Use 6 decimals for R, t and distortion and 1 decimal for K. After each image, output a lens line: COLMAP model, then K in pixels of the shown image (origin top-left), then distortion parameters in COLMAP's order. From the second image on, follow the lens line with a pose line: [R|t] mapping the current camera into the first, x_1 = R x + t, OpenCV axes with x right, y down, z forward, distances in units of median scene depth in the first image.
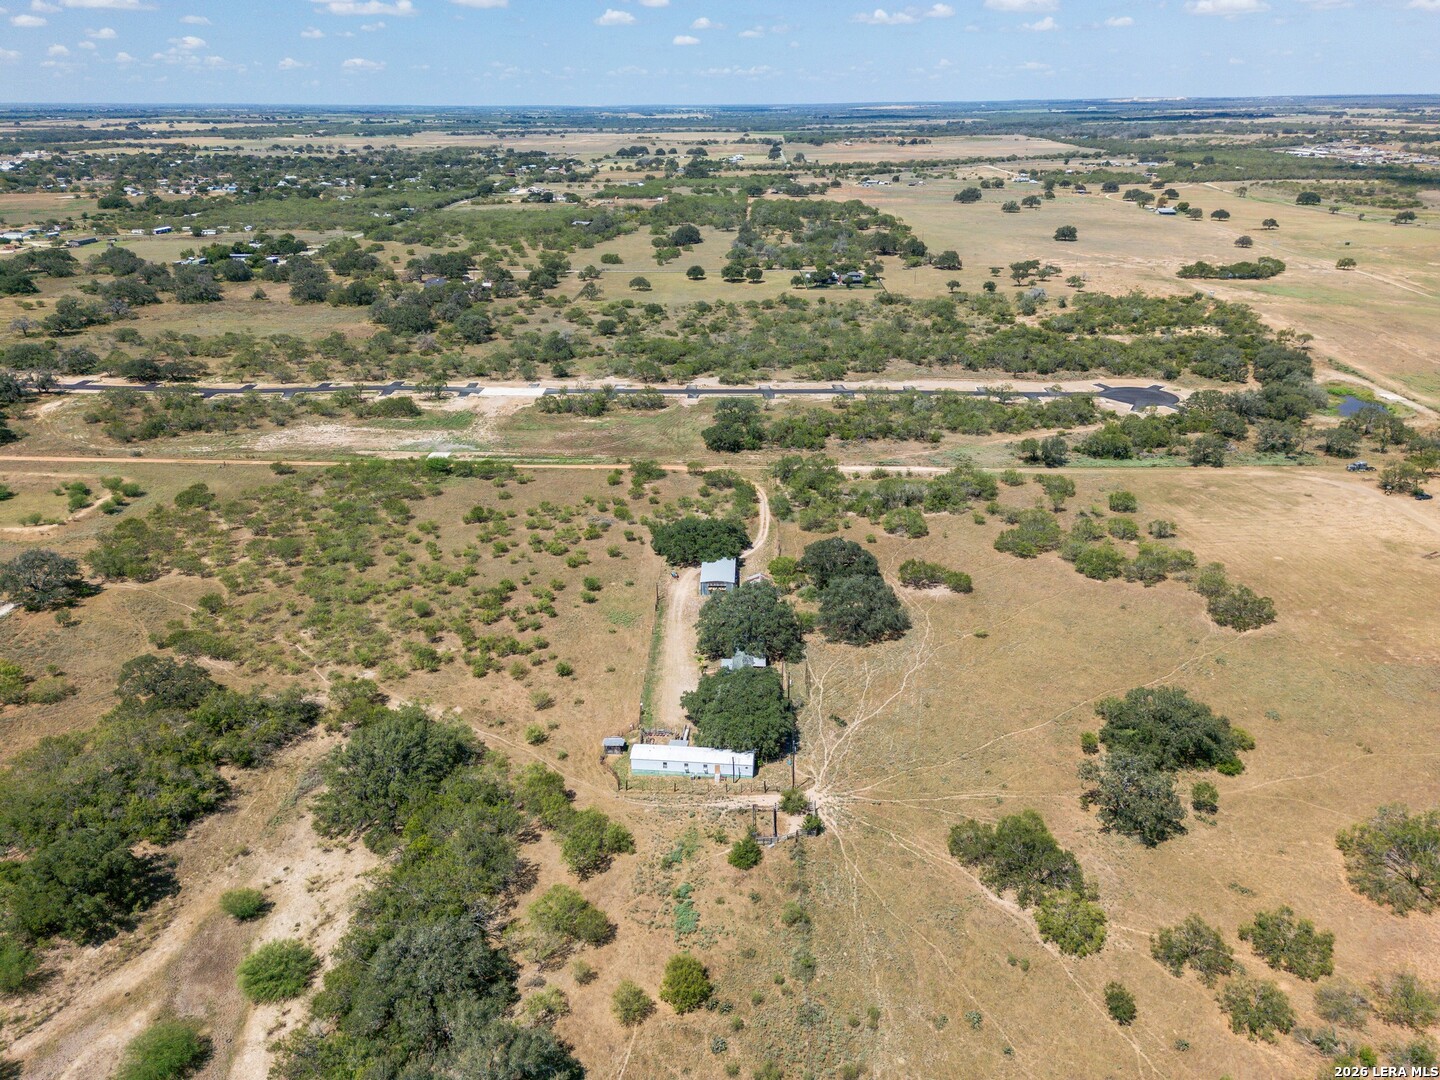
lens RADIAL K [[1008.1, 0, 716.4], [0, 1008.1, 535.6], [0, 0, 1]] dist [0.075802, -0.050488]
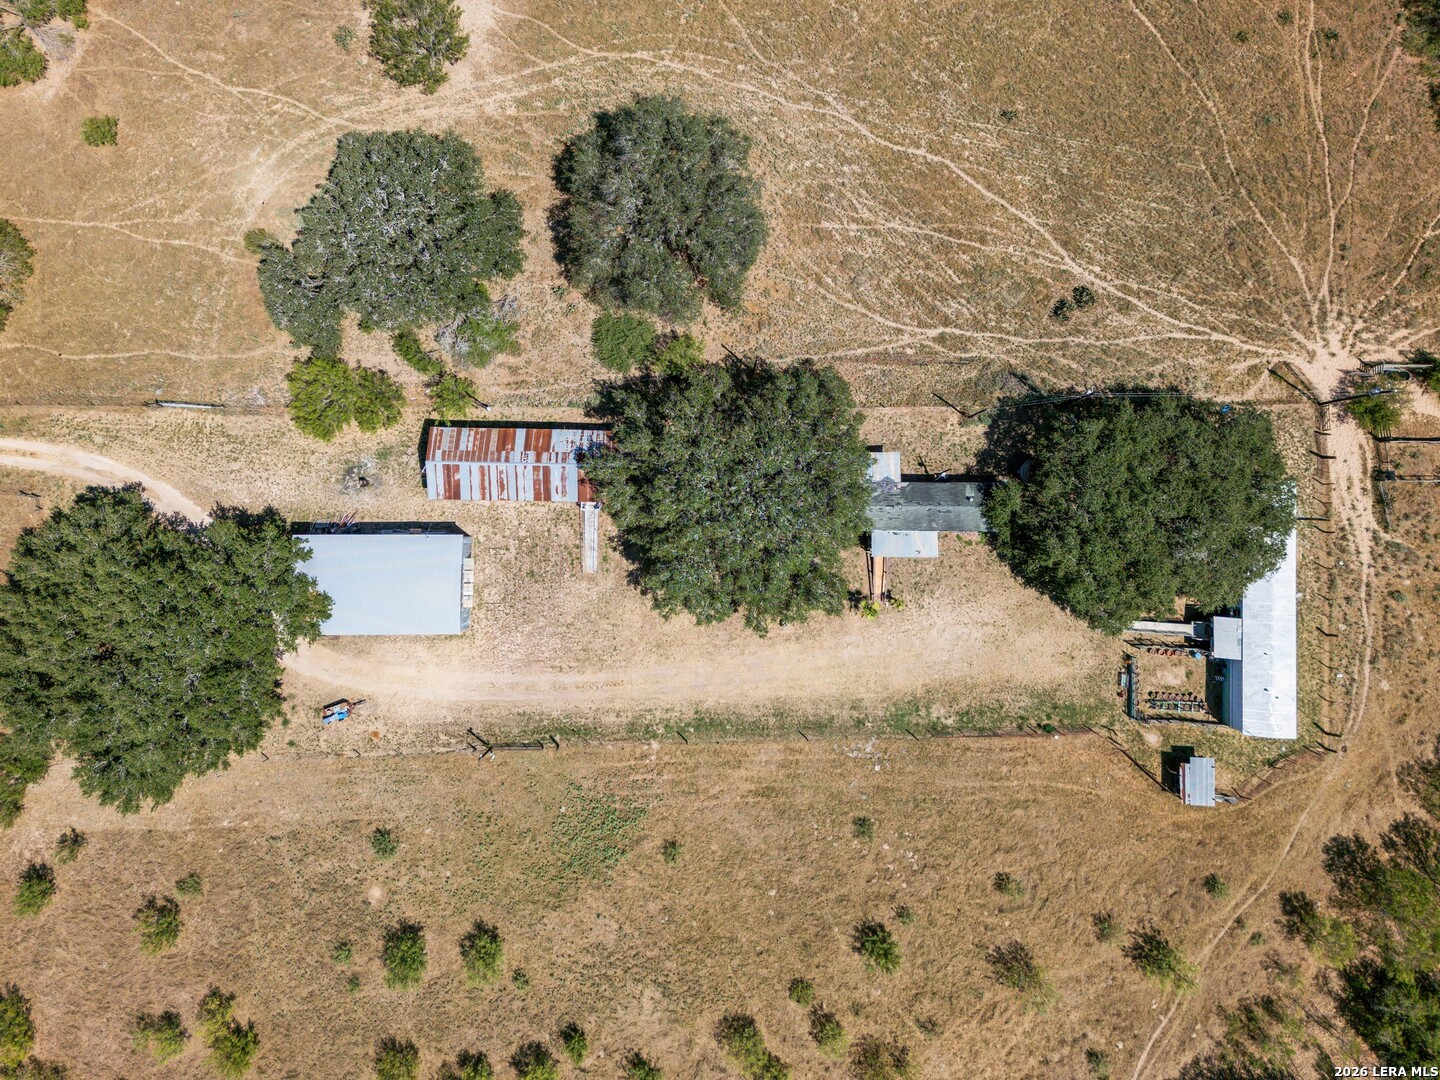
lens RADIAL K [[1008.1, 0, 743.4], [0, 1008.1, 436.8], [0, 0, 1]] dist [0.075802, -0.050488]
pose [[-0.038340, -0.992797, 0.113504, 0.008198], [0.384653, 0.090172, 0.918646, -0.273134], [-0.922265, 0.078881, 0.378425, 0.846686]]
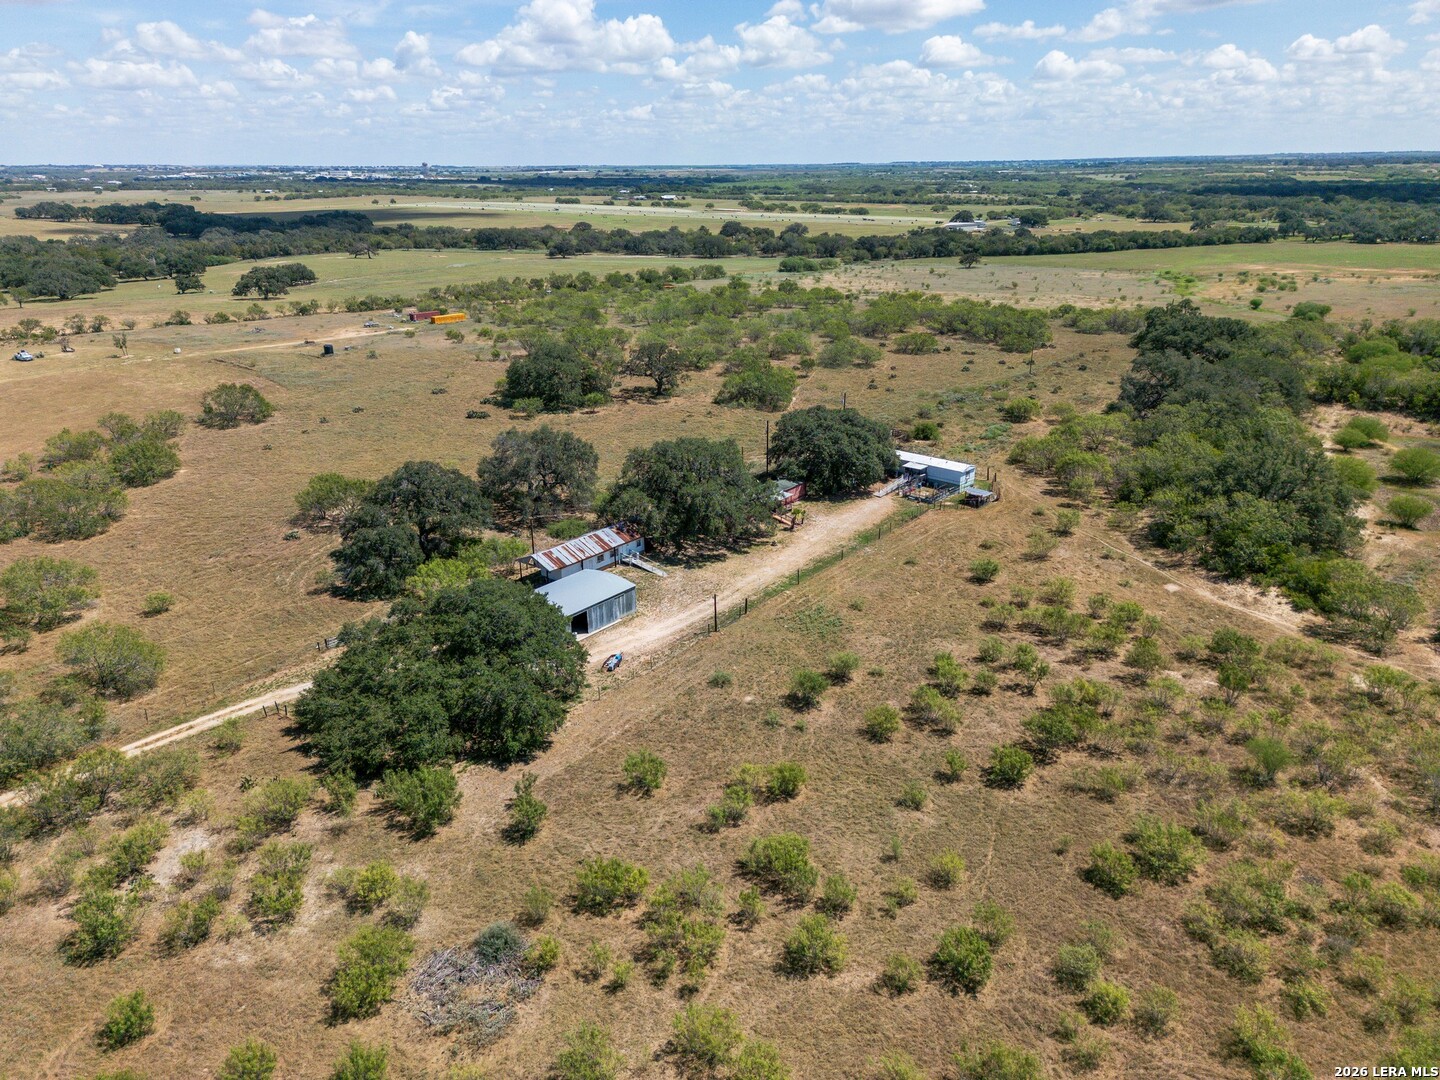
lens RADIAL K [[1008.1, 0, 718.7], [0, 1008.1, 543.6], [0, 0, 1]] dist [0.075802, -0.050488]
pose [[-0.798388, -0.197626, 0.568789, -0.352088], [0.249620, 0.750988, 0.611315, -0.280271], [-0.547966, 0.630048, -0.550248, 1.357832]]
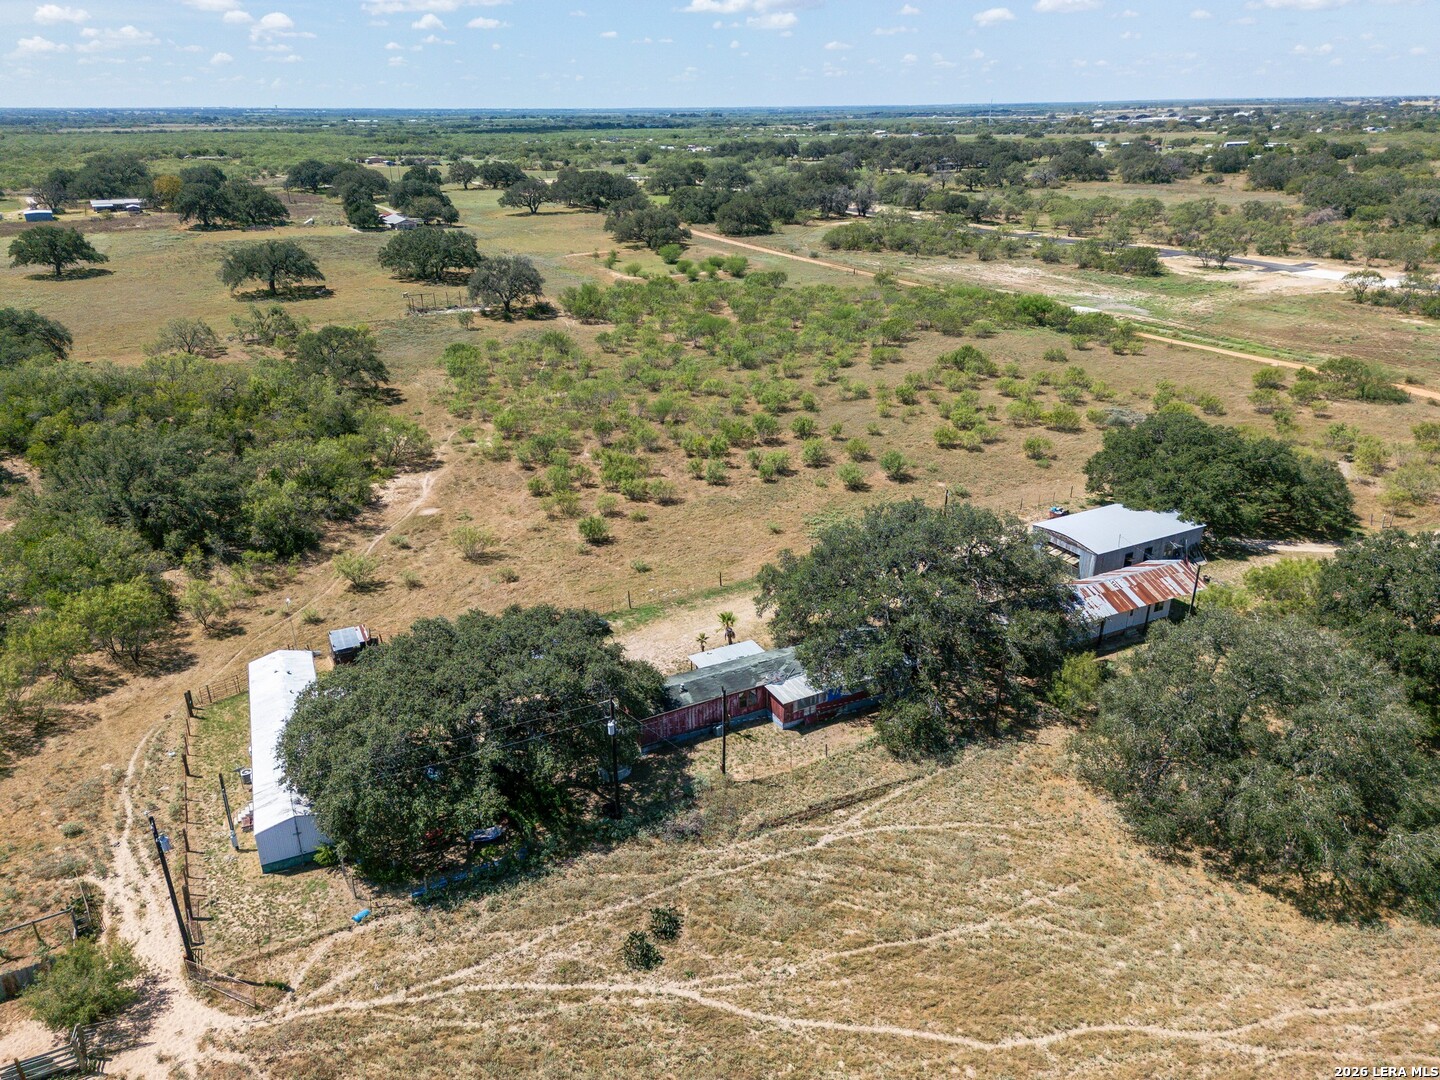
lens RADIAL K [[1008.1, 0, 720.8], [0, 1008.1, 546.7], [0, 0, 1]] dist [0.075802, -0.050488]
pose [[0.500782, 0.344751, -0.793955, 0.276360], [-0.333530, 0.923284, 0.190536, 0.020365], [0.798733, 0.169391, 0.577349, 0.730254]]
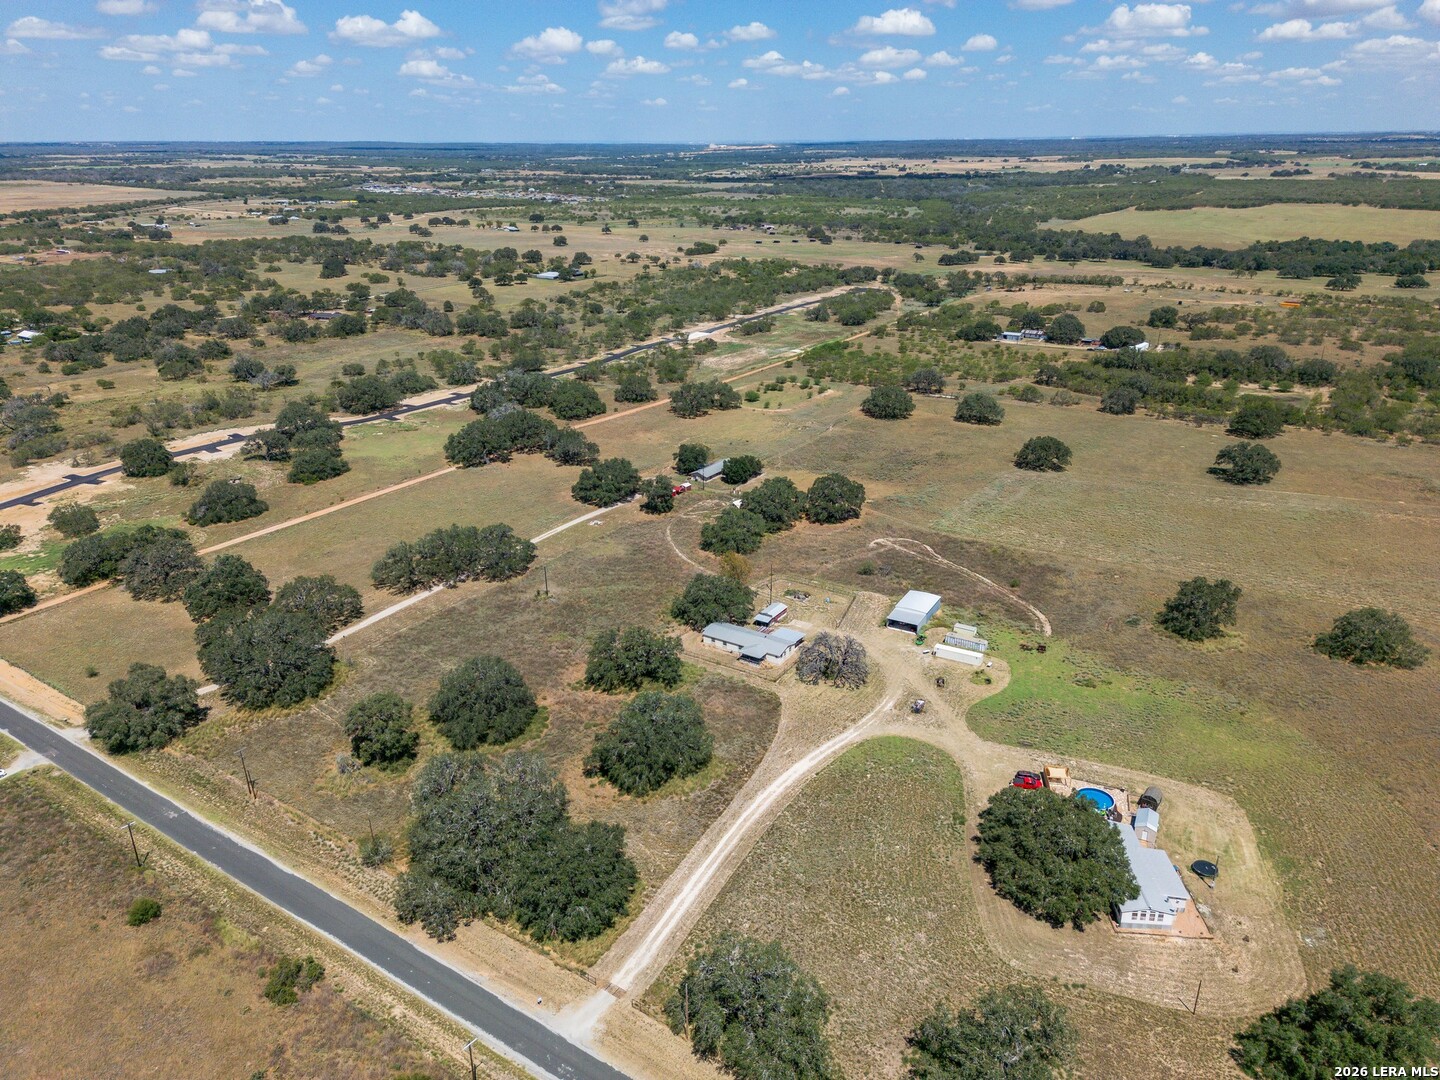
lens RADIAL K [[1008.1, 0, 717.4], [0, 1008.1, 532.9], [0, 0, 1]] dist [0.075802, -0.050488]
pose [[0.525971, -0.306123, 0.793501, -2.895114], [0.338302, 0.931298, 0.135040, -0.104994], [-0.780324, 0.197416, 0.593398, 0.181190]]
